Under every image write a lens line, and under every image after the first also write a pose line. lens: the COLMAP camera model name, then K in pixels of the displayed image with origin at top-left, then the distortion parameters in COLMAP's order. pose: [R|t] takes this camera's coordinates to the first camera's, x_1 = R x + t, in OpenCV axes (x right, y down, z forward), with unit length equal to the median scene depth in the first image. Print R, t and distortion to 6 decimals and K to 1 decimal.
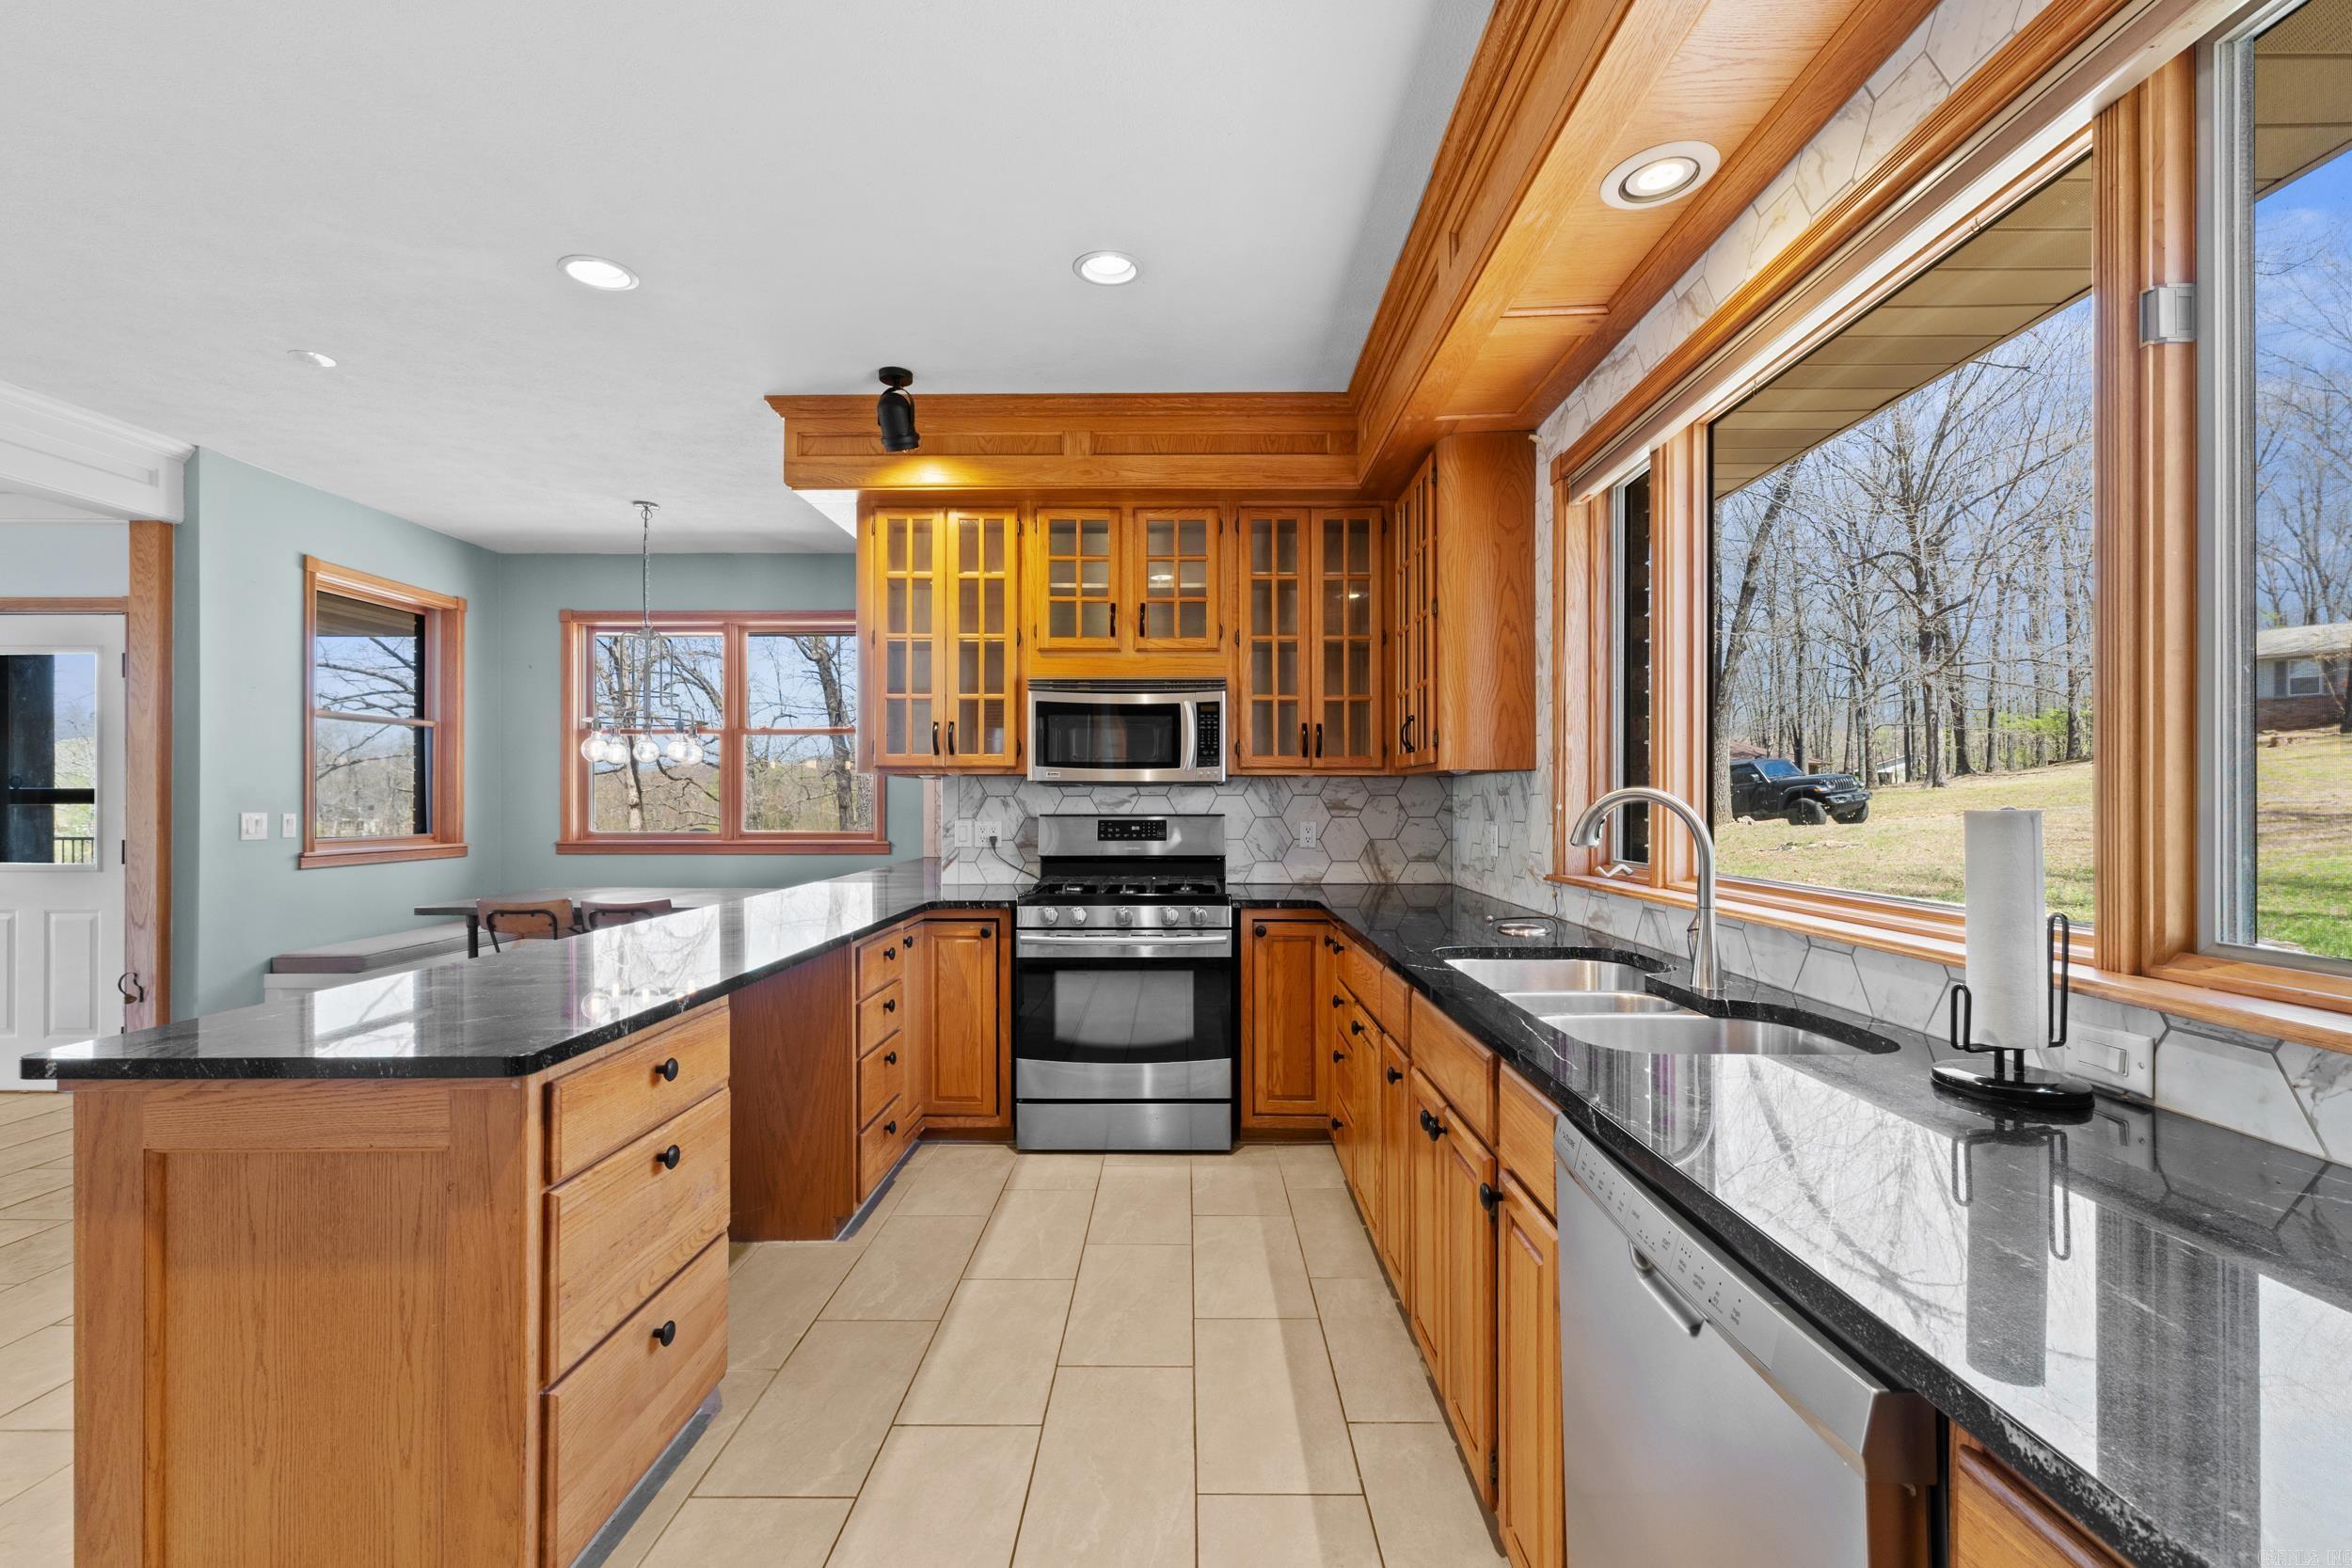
lens RADIAL K [[1017.8, 0, 1174.9], [0, 1017.8, 807.6], [0, 0, 1]] dist [0.001203, 0.000307]
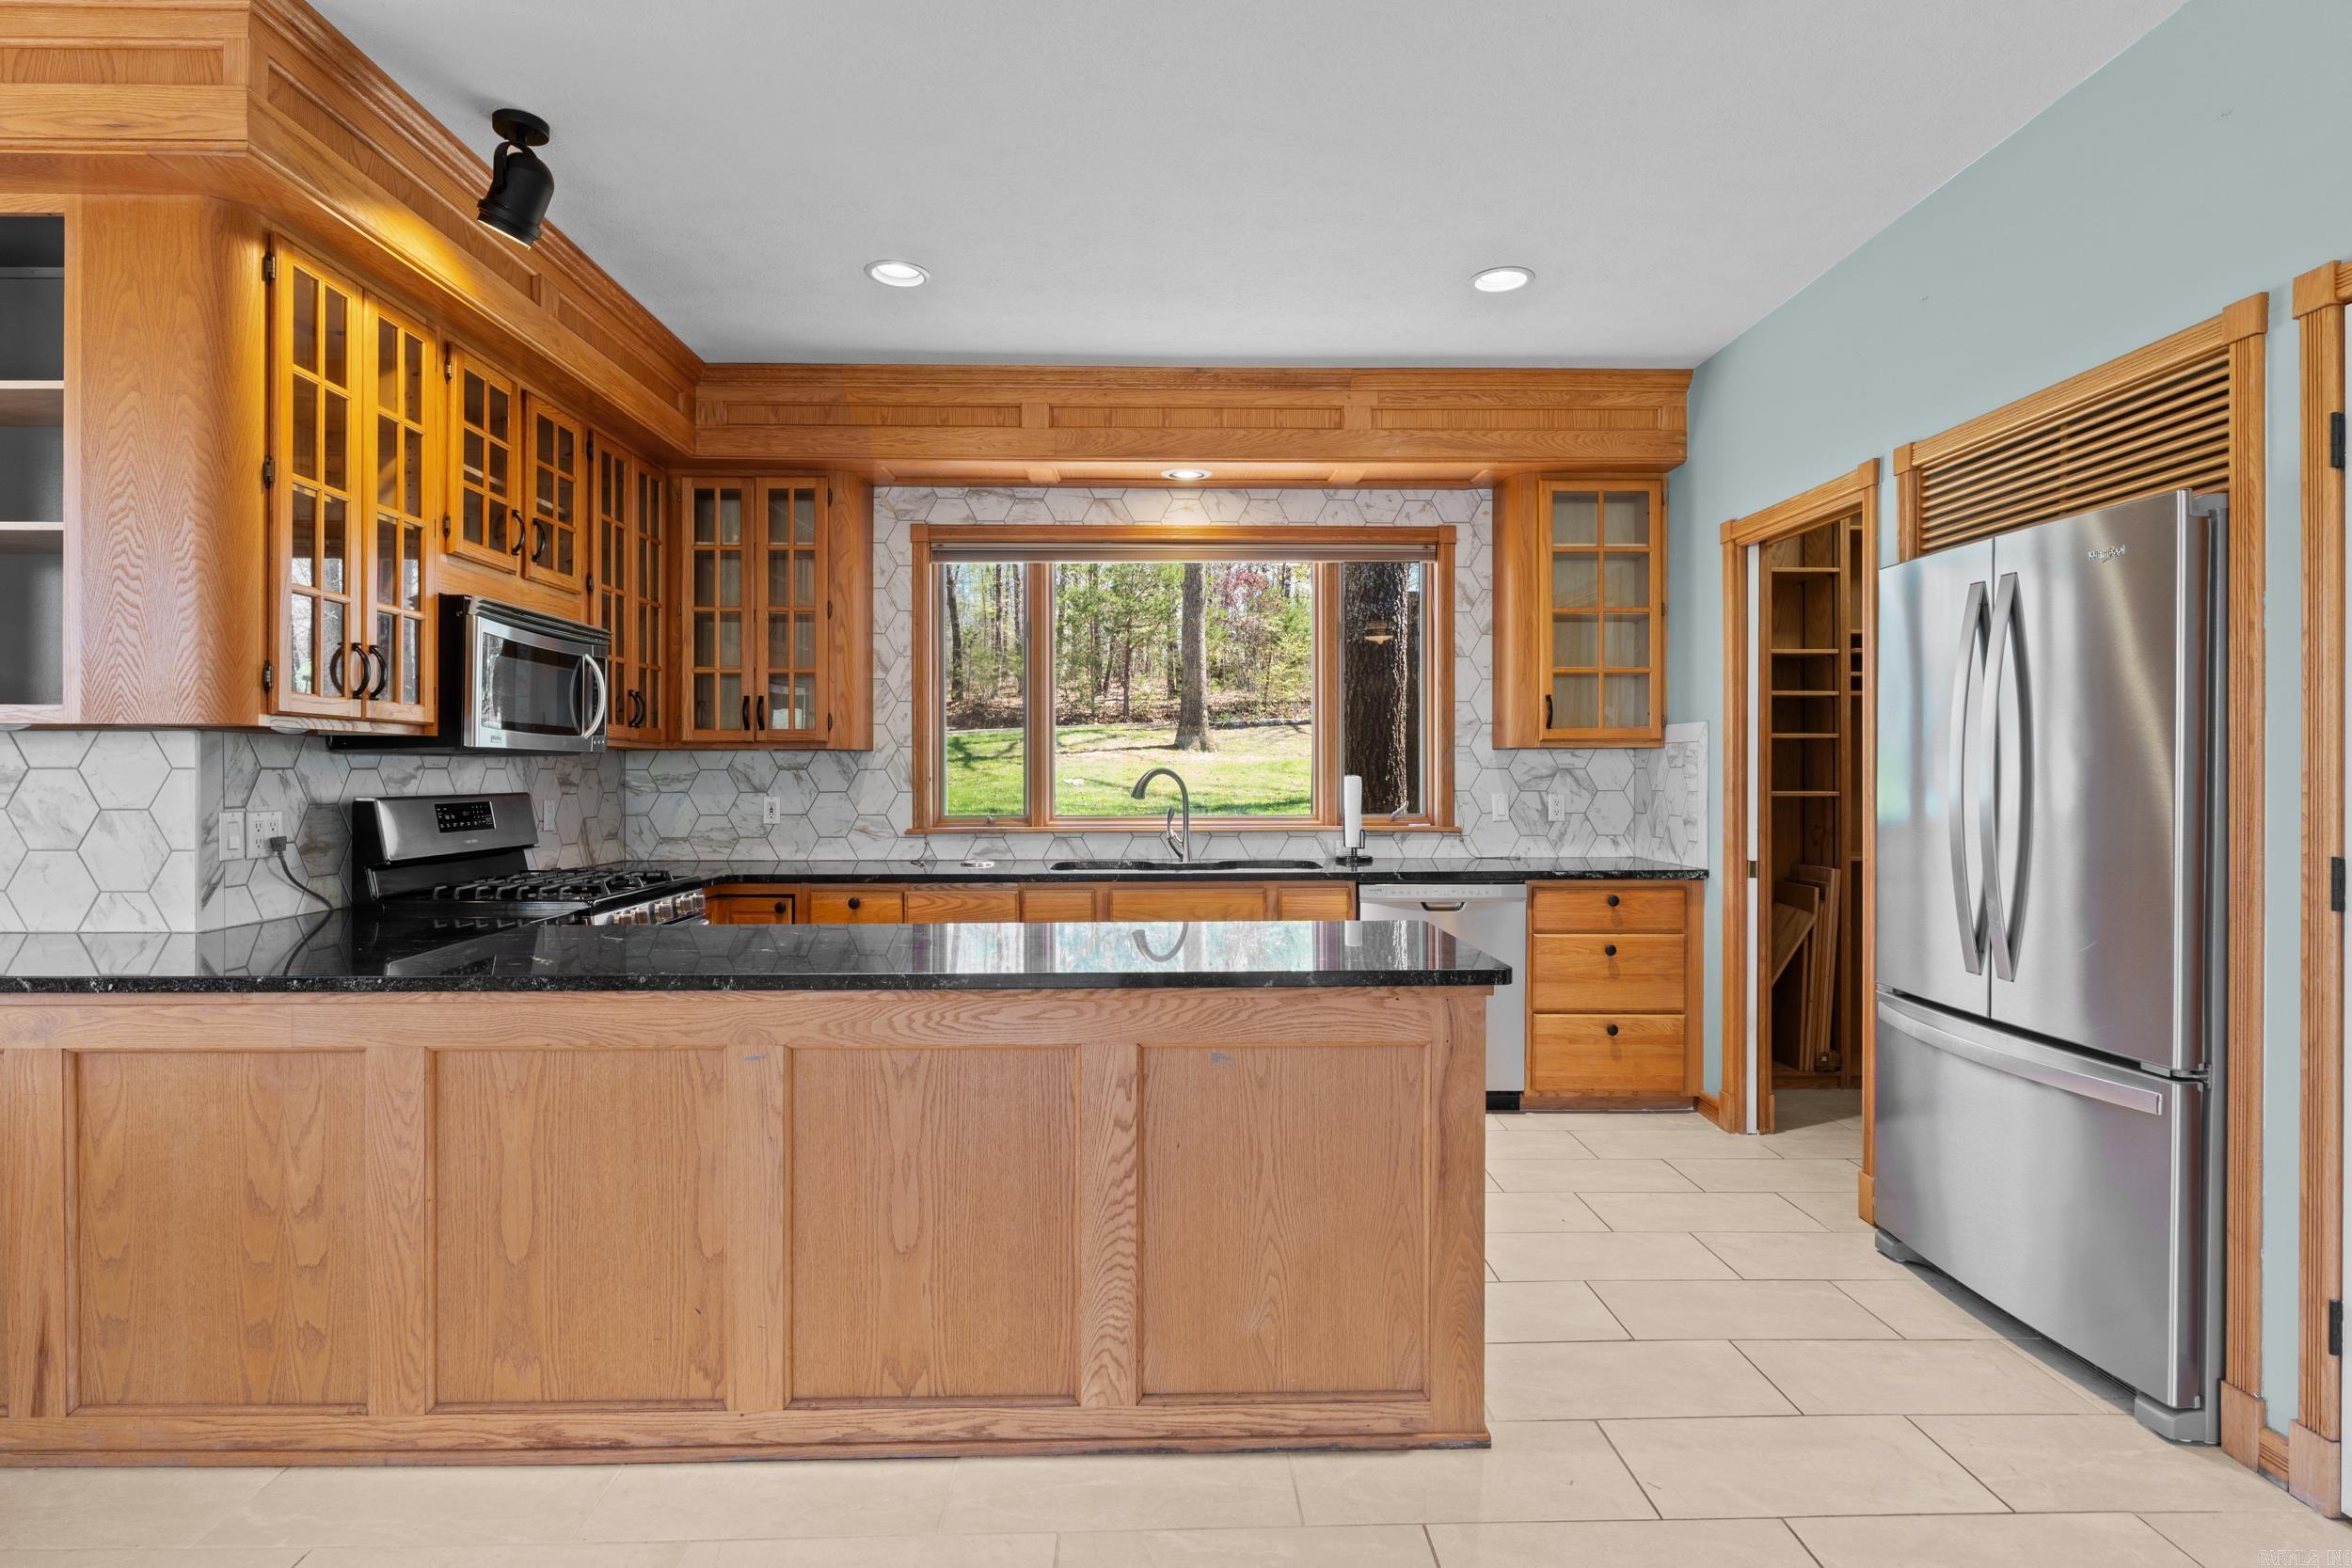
lens RADIAL K [[1140.6, 0, 1176.0], [0, 1140.6, 784.0], [0, 0, 1]] dist [-0.000679, -0.000074]
pose [[-0.018605, -0.009256, 0.999784, -0.837358], [0.015141, 0.999840, 0.009539, -0.000794], [-0.999712, 0.015315, -0.018462, 0.497337]]
